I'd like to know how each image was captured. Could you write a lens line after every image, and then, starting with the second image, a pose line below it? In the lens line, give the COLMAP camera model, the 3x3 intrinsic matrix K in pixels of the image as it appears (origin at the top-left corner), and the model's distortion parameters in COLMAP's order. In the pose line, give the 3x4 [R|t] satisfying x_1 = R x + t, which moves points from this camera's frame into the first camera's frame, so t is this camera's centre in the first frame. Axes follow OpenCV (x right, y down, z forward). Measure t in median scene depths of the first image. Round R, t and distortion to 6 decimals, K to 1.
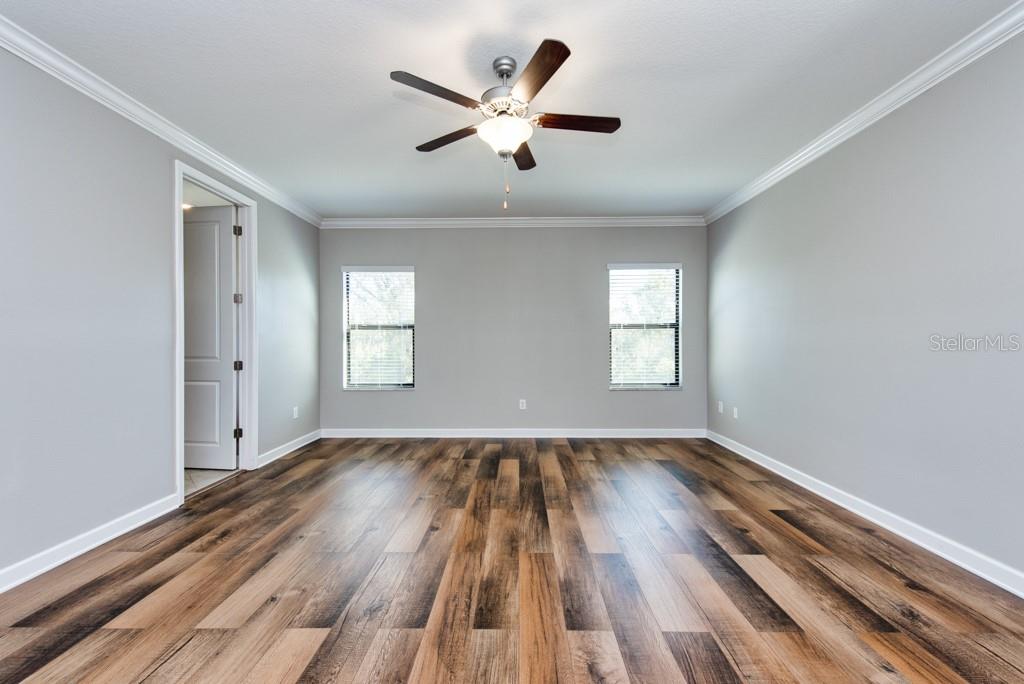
lens RADIAL K [[404.7, 0, 516.9], [0, 404.7, 340.1], [0, 0, 1]] dist [-0.000150, 0.000149]
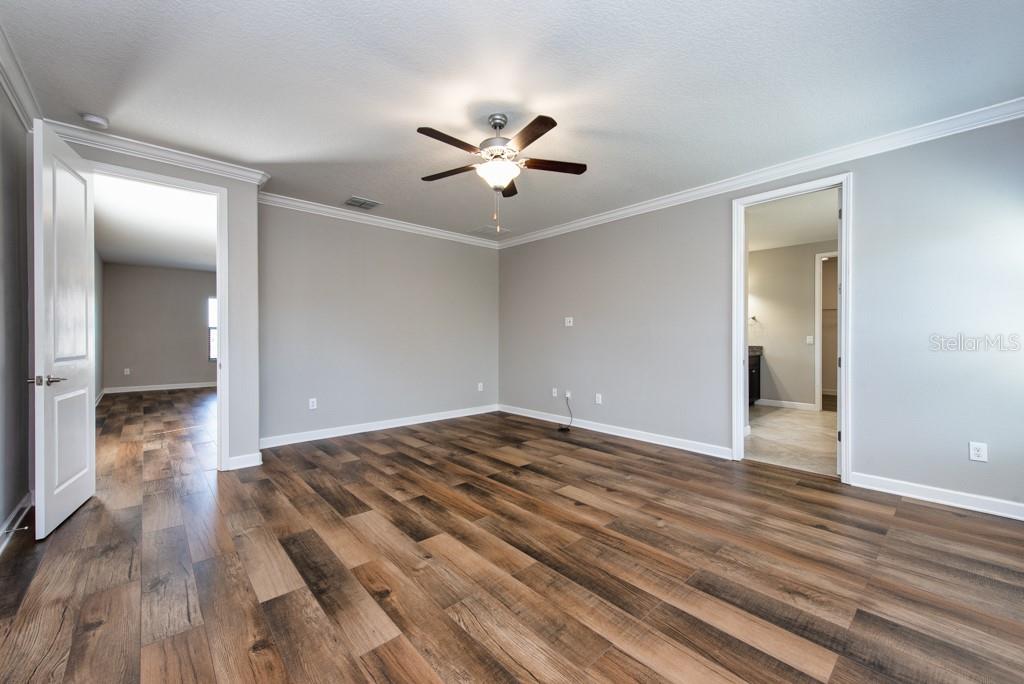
lens RADIAL K [[404.7, 0, 516.9], [0, 404.7, 340.1], [0, 0, 1]] dist [-0.000150, 0.000149]
pose [[-0.733775, 0.008976, -0.679333, 0.783676], [0.003496, 0.999949, 0.009437, -0.002612], [0.679383, 0.004550, -0.733770, 1.955590]]
